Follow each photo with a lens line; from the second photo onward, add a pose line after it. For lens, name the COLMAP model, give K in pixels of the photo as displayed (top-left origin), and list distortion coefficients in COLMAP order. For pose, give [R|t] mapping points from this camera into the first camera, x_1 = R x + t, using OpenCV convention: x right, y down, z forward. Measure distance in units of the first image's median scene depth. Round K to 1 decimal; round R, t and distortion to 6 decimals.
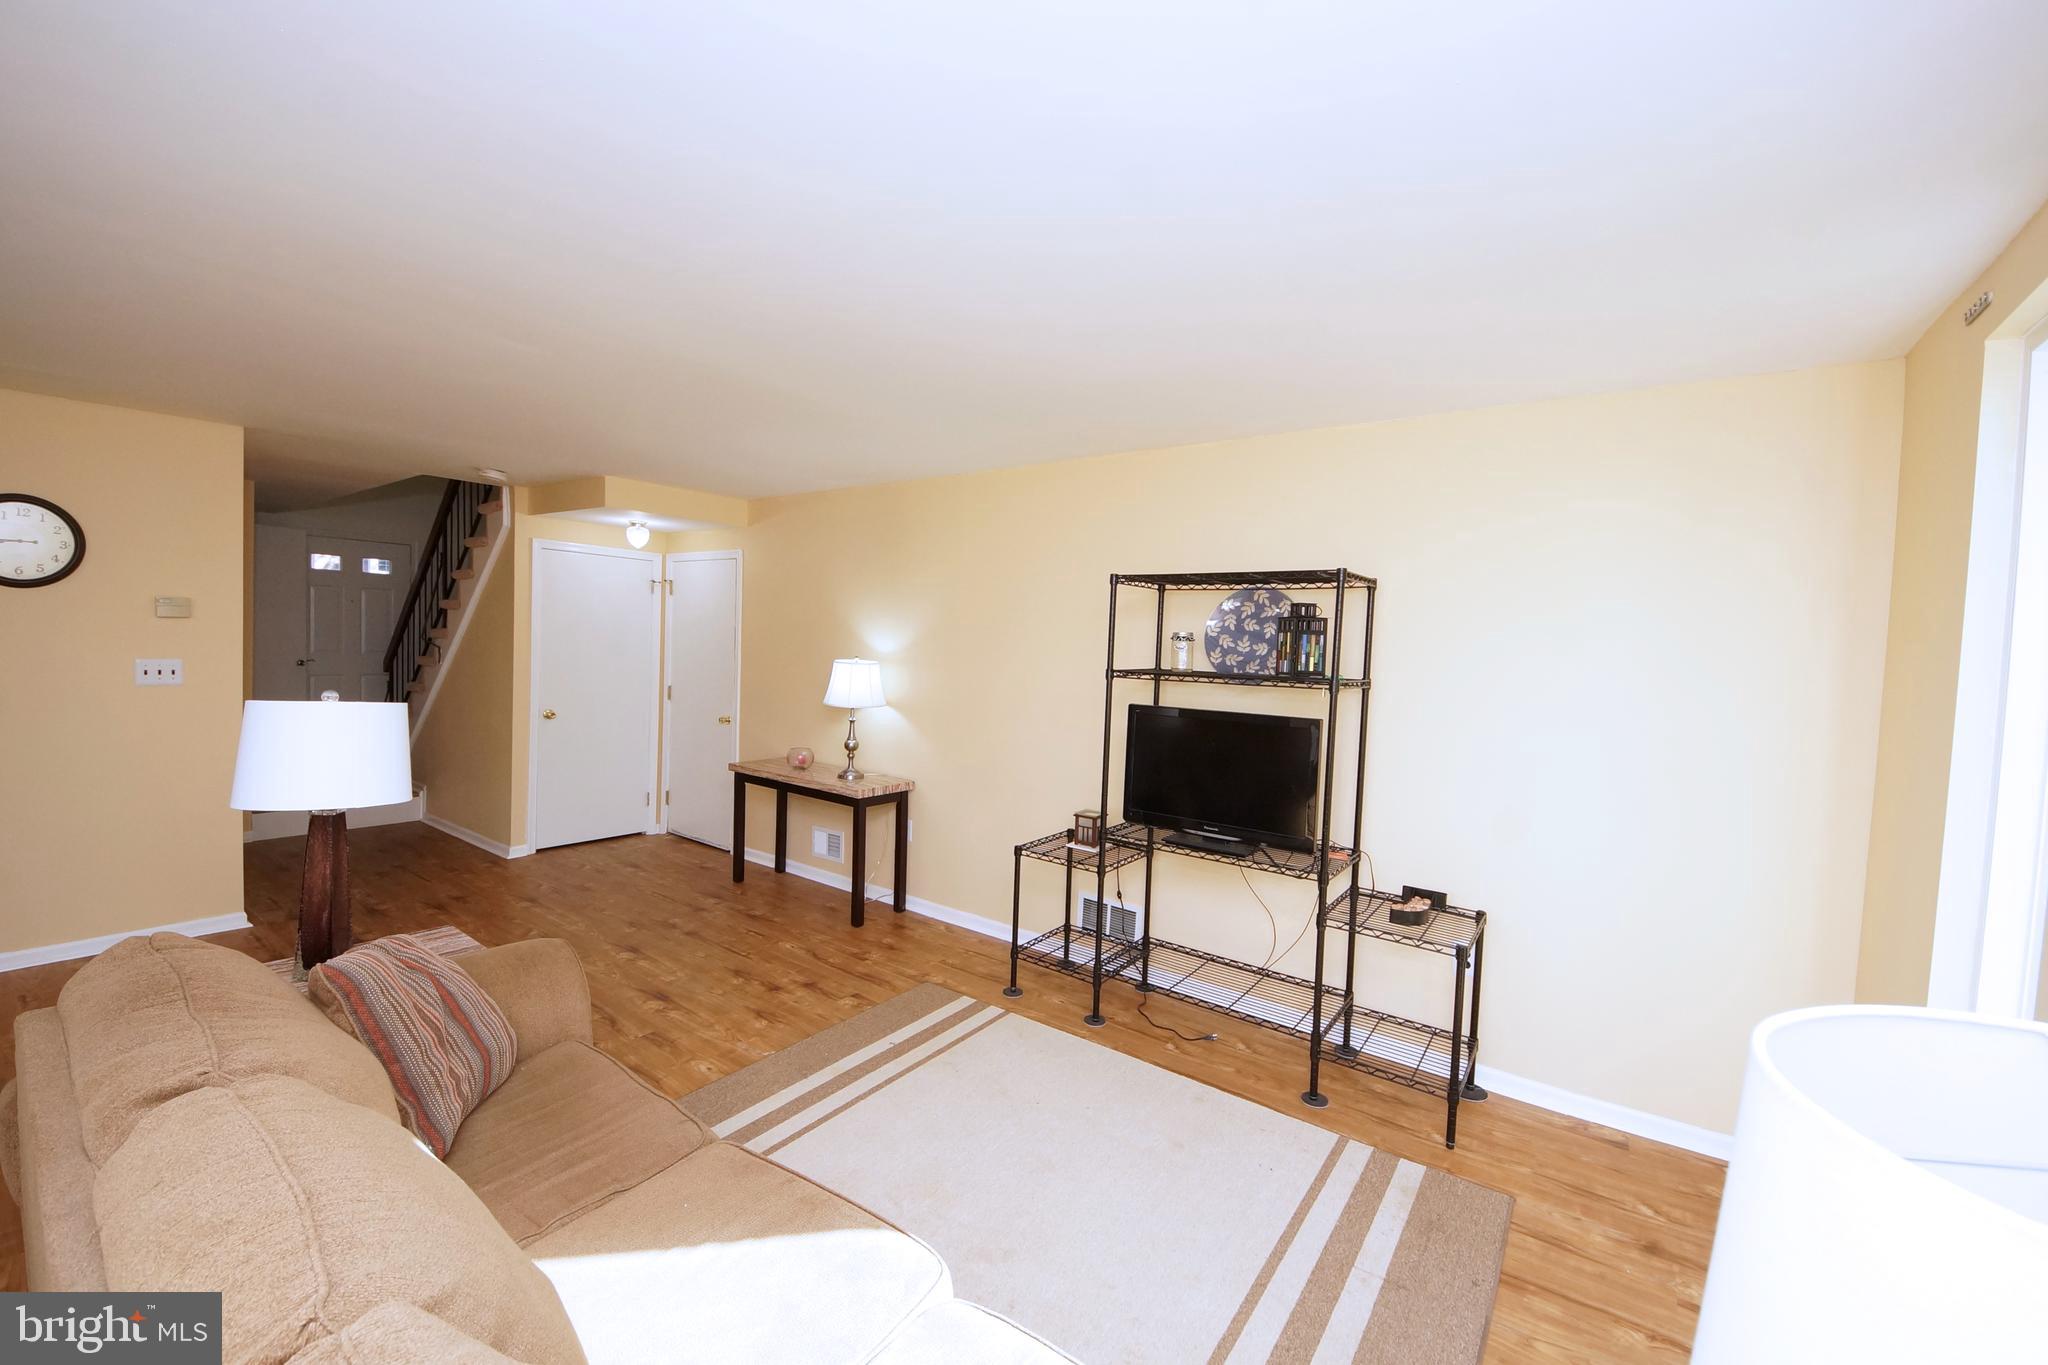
lens RADIAL K [[810.5, 0, 1027.0], [0, 810.5, 678.6], [0, 0, 1]] dist [0.038709, -0.028584]
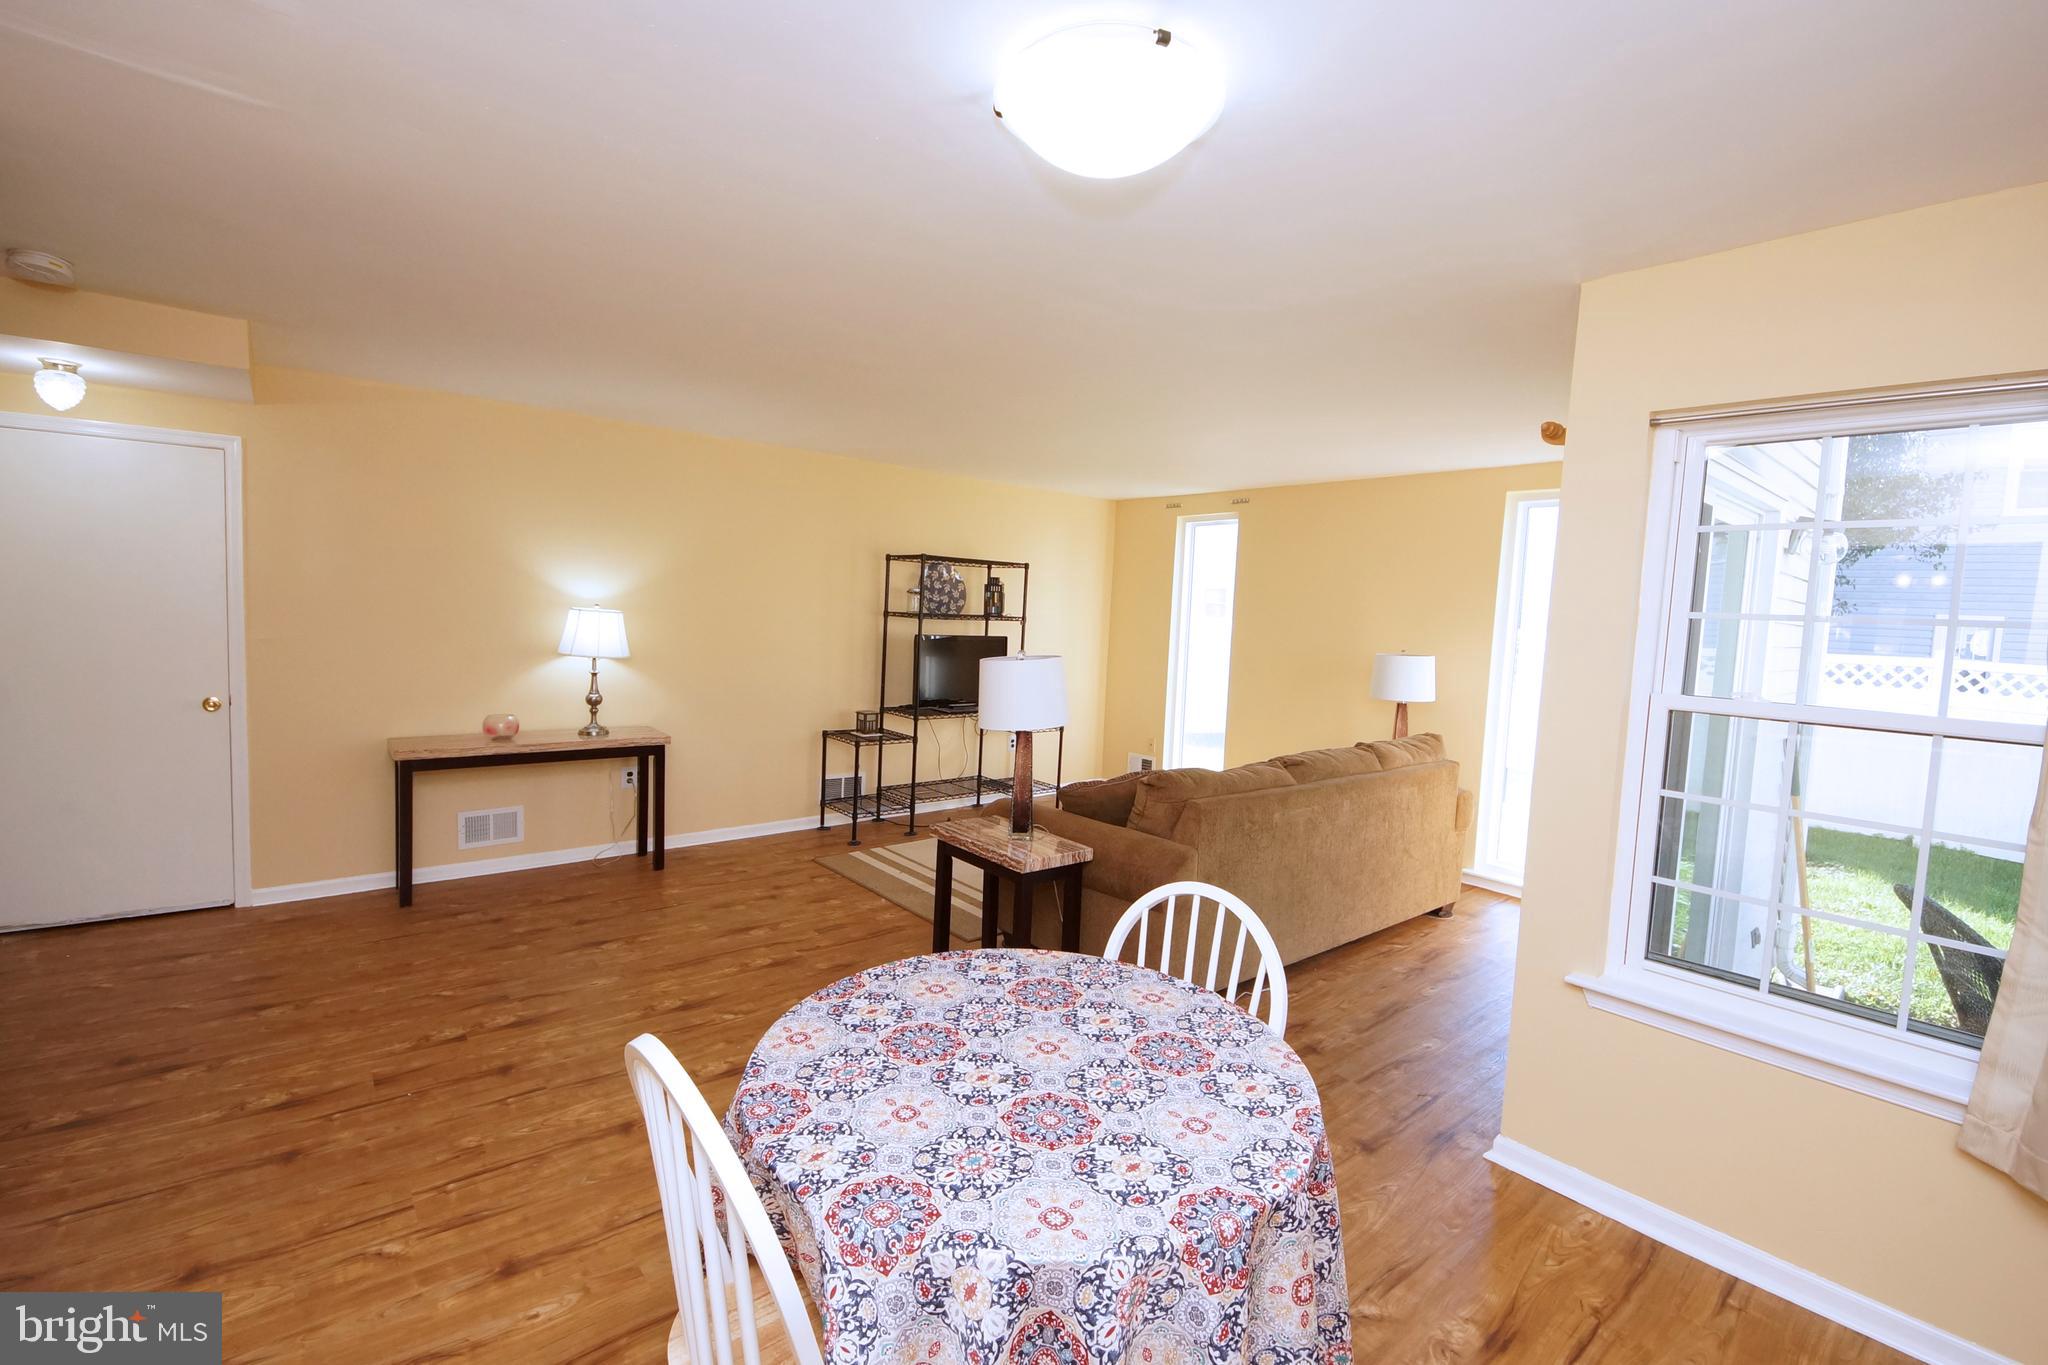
lens RADIAL K [[885.6, 0, 1024.0], [0, 885.6, 682.5], [0, 0, 1]] dist [0.038875, -0.031024]
pose [[0.235759, -0.108352, 0.965752, -1.248778], [0.007387, 0.993936, 0.109711, -0.053722], [-0.971784, -0.018731, 0.235129, 0.315586]]
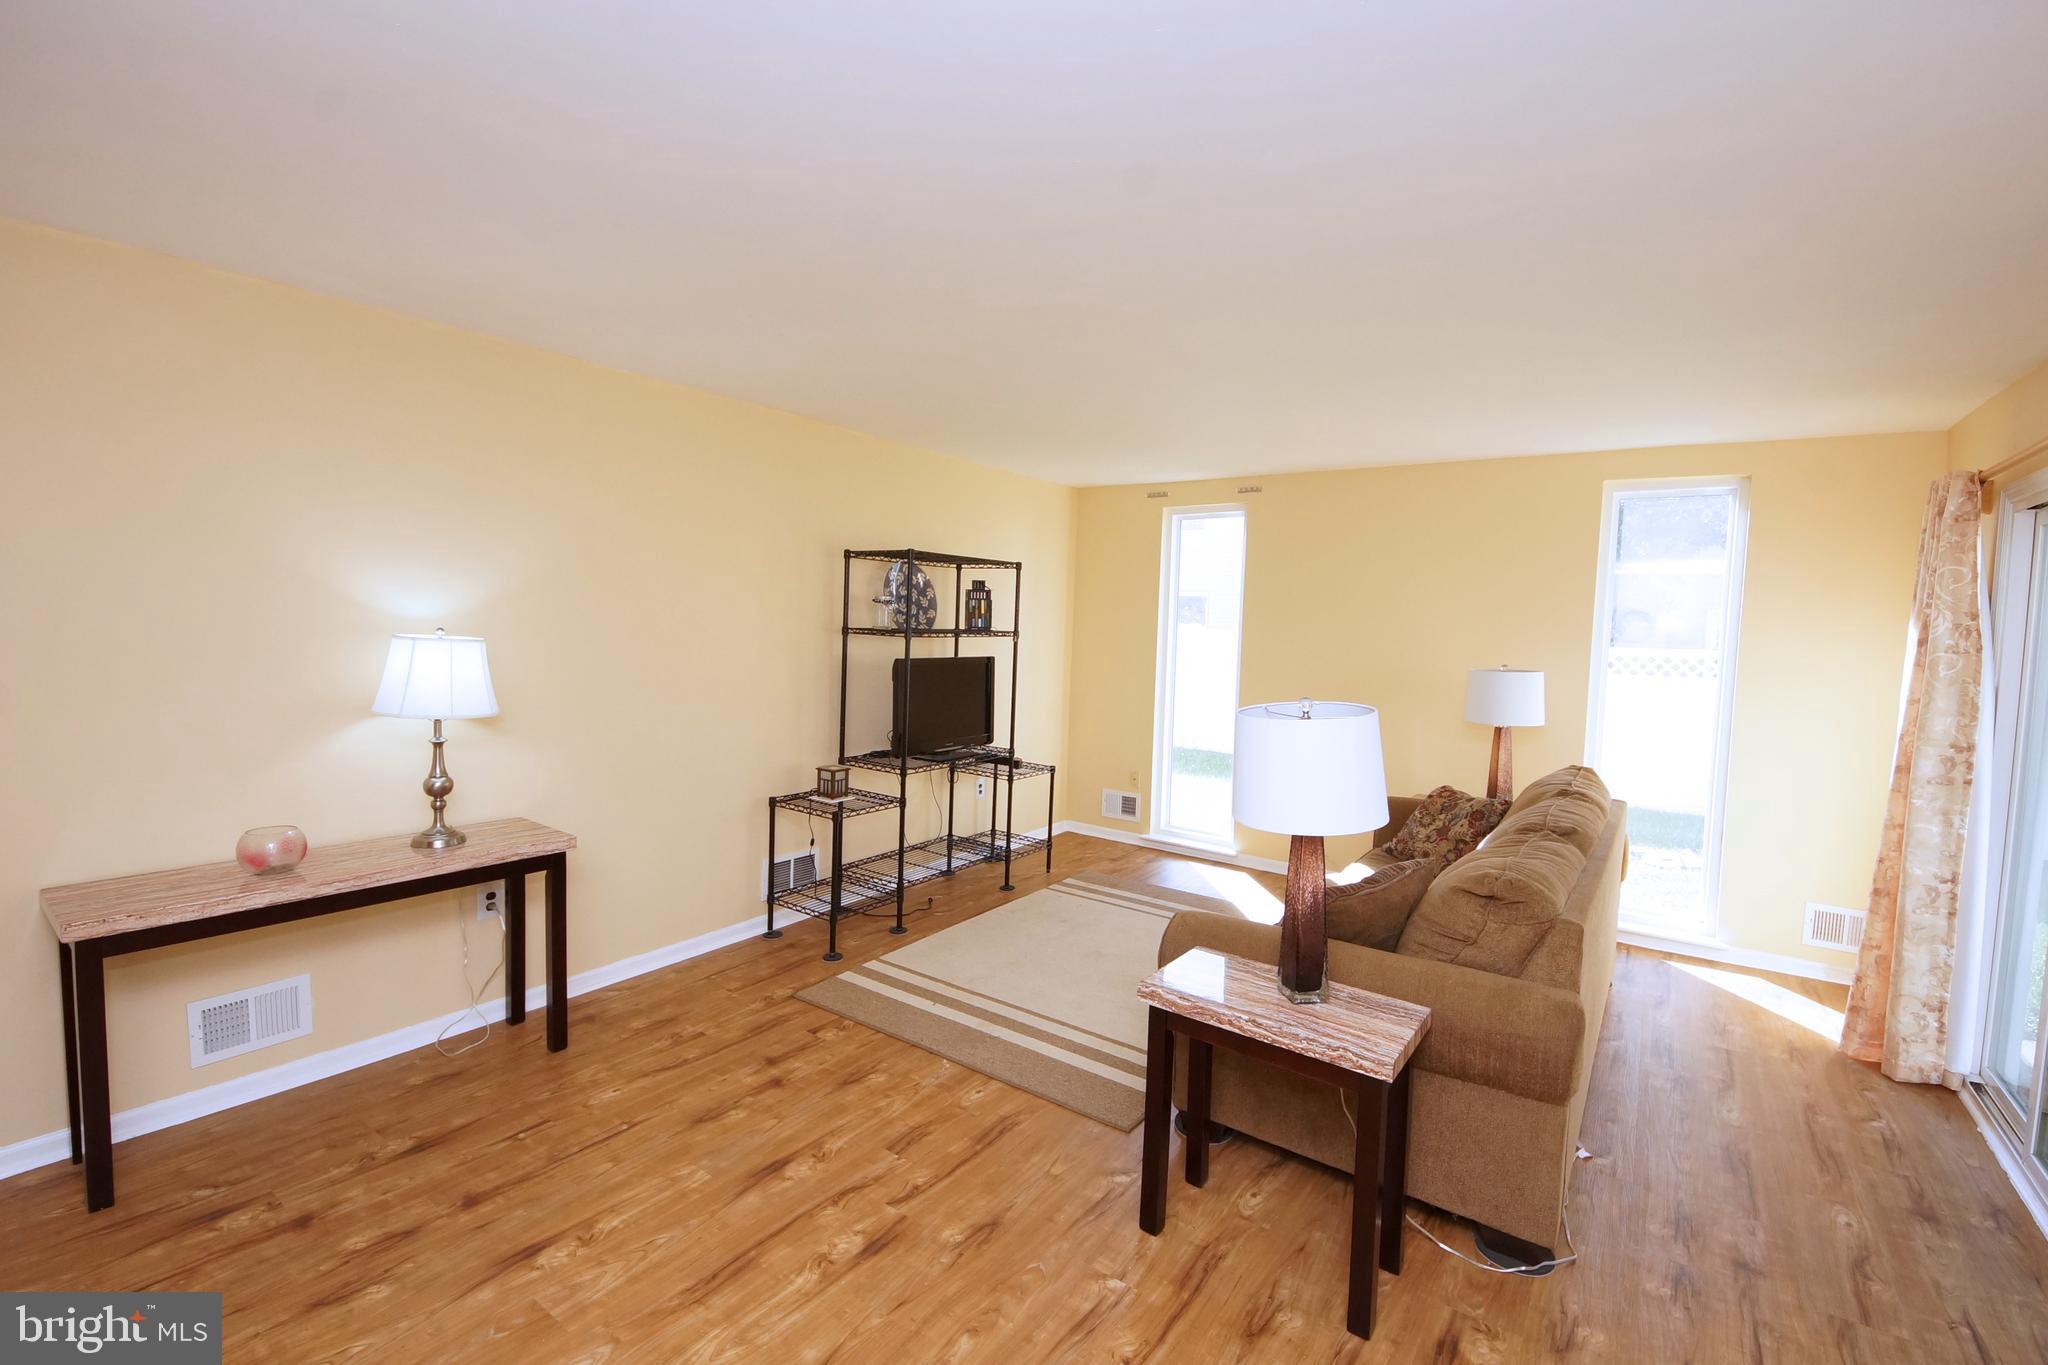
lens RADIAL K [[888.2, 0, 1024.0], [0, 888.2, 682.5], [0, 0, 1]] dist [0.044263, -0.040870]
pose [[-0.014098, -0.108459, 0.994001, -0.954127], [0.012743, 0.994000, 0.108640, -0.059796], [-0.999819, 0.014198, -0.012631, 0.686686]]
